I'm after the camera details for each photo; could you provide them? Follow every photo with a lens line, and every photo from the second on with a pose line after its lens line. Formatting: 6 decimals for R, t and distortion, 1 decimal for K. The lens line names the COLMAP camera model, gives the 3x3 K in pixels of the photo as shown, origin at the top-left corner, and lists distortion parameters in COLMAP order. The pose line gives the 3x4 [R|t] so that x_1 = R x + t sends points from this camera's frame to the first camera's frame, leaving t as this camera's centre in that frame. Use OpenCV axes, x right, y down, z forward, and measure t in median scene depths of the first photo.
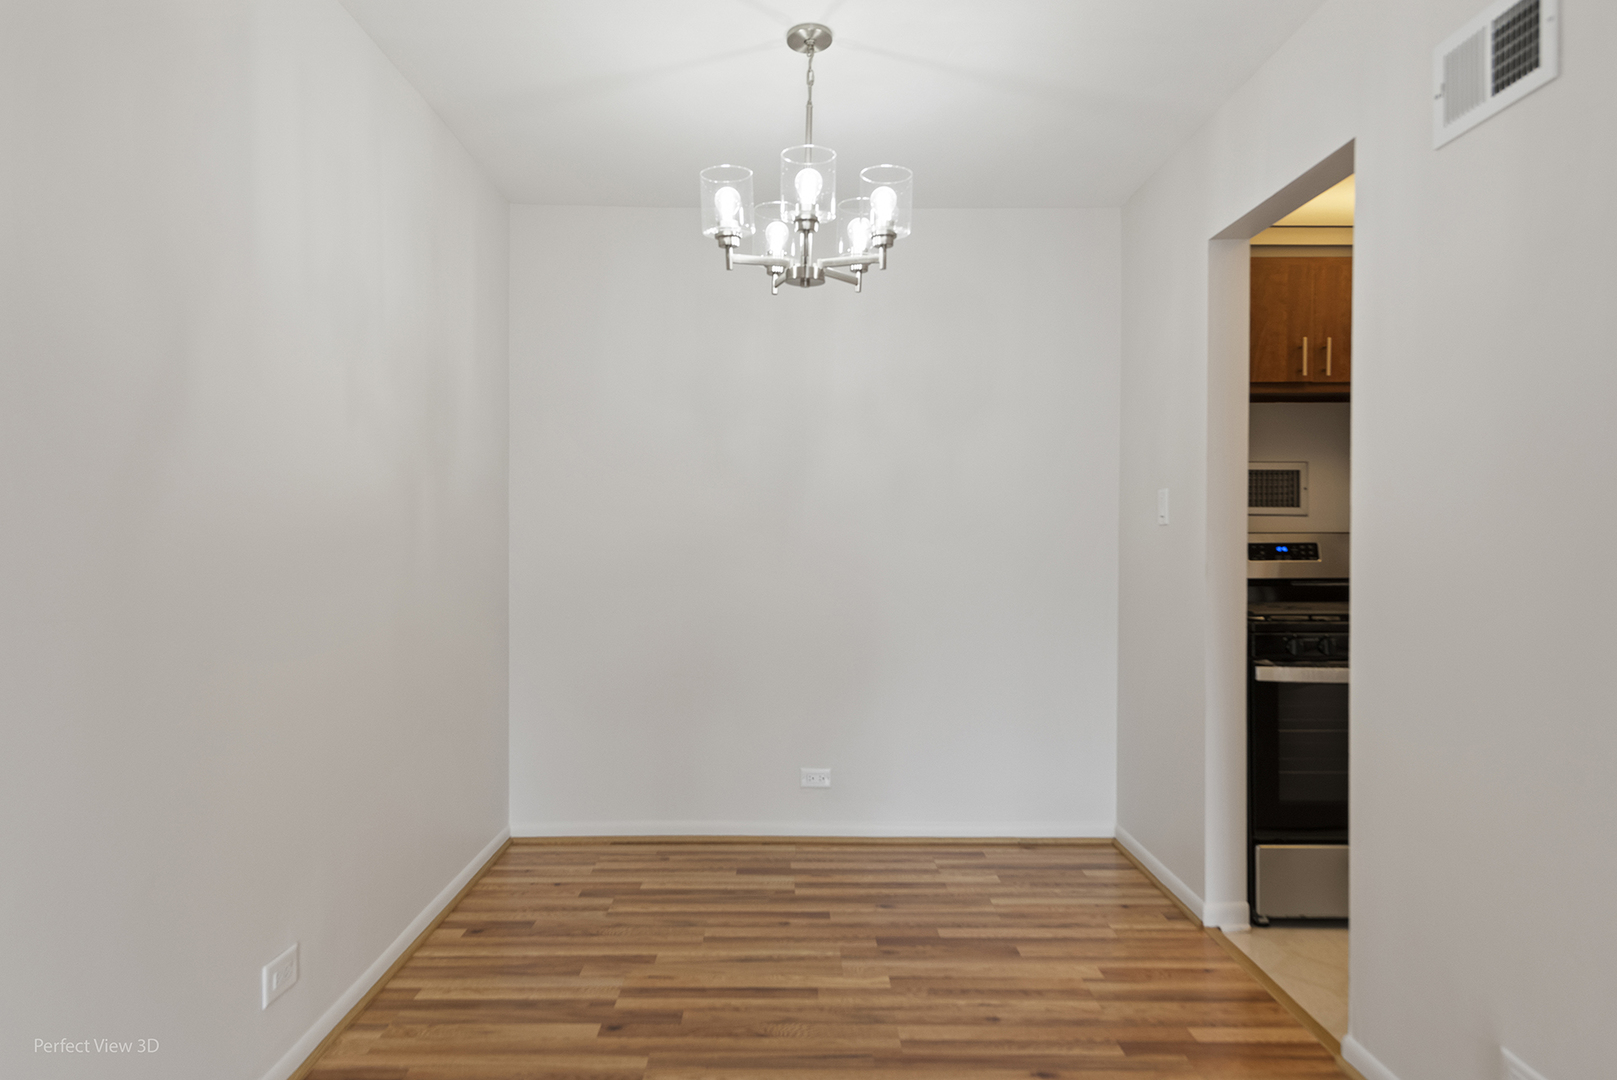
lens RADIAL K [[977.3, 0, 787.1], [0, 977.3, 532.9], [0, 0, 1]] dist [0.032846, -0.022785]
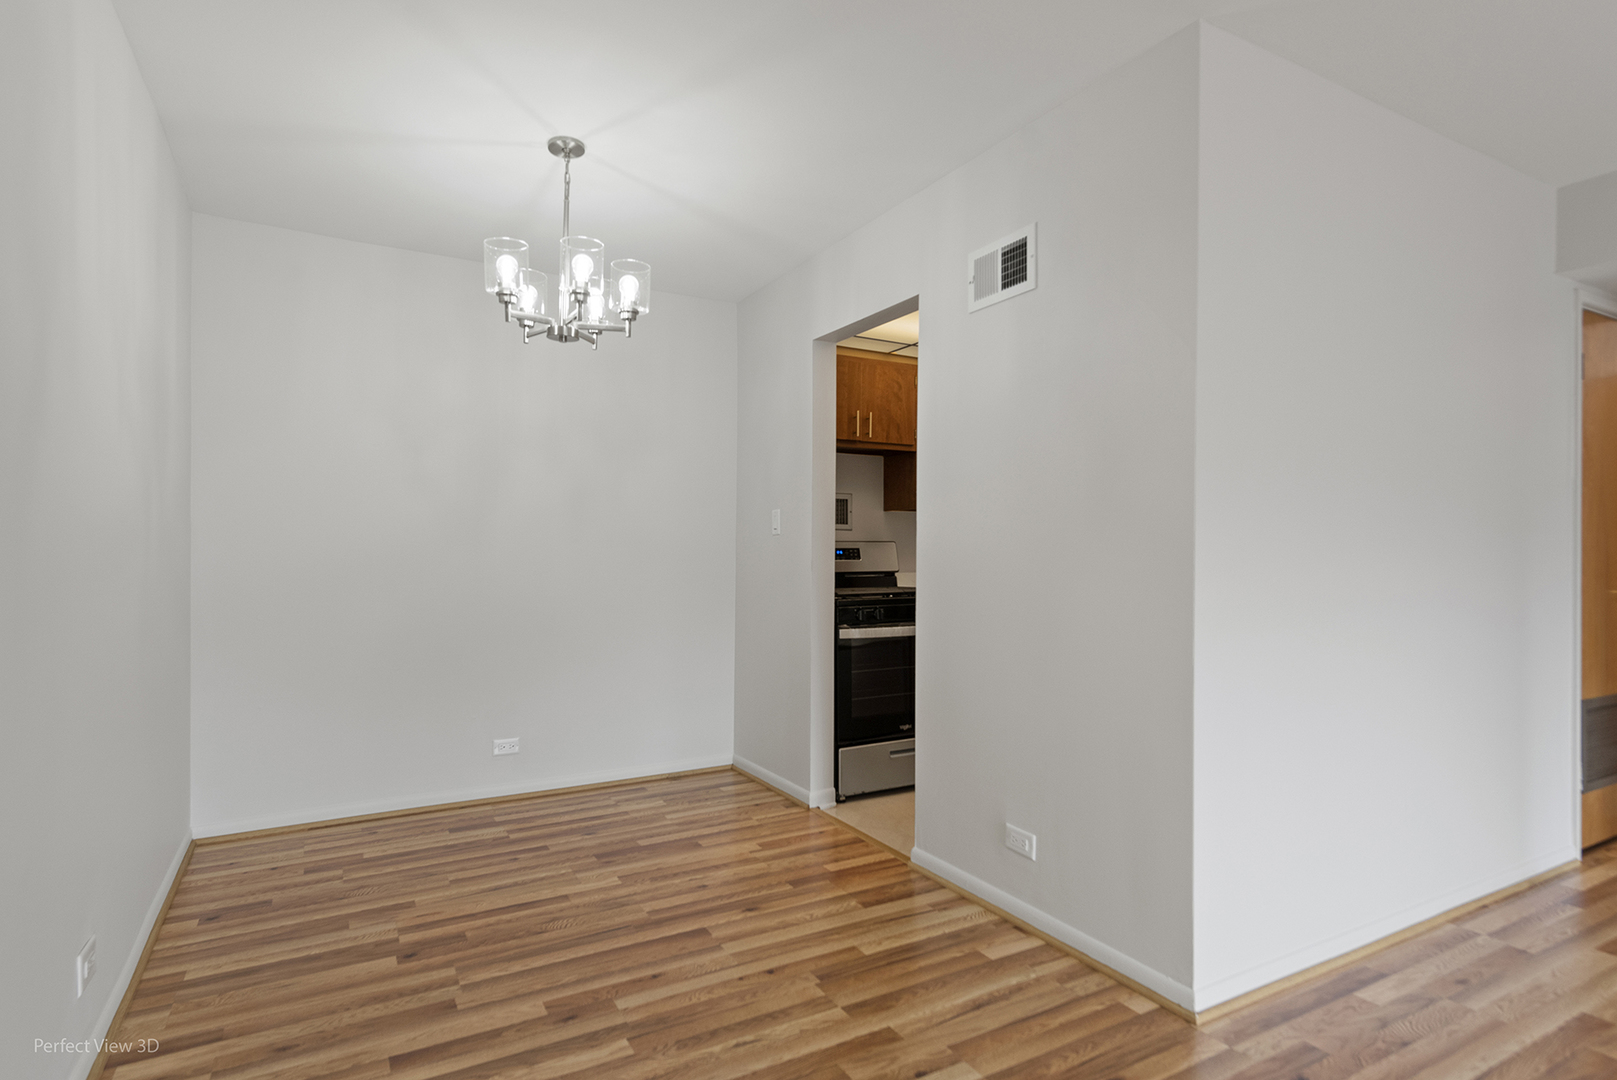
lens RADIAL K [[844.3, 0, 797.4], [0, 844.3, 556.0], [0, 0, 1]] dist [0.004395, -0.000701]
pose [[0.869990, -0.005405, 0.493040, -0.228327], [0.001455, 0.999964, 0.008395, 0.014468], [-0.493067, -0.006586, 0.869966, -0.089771]]
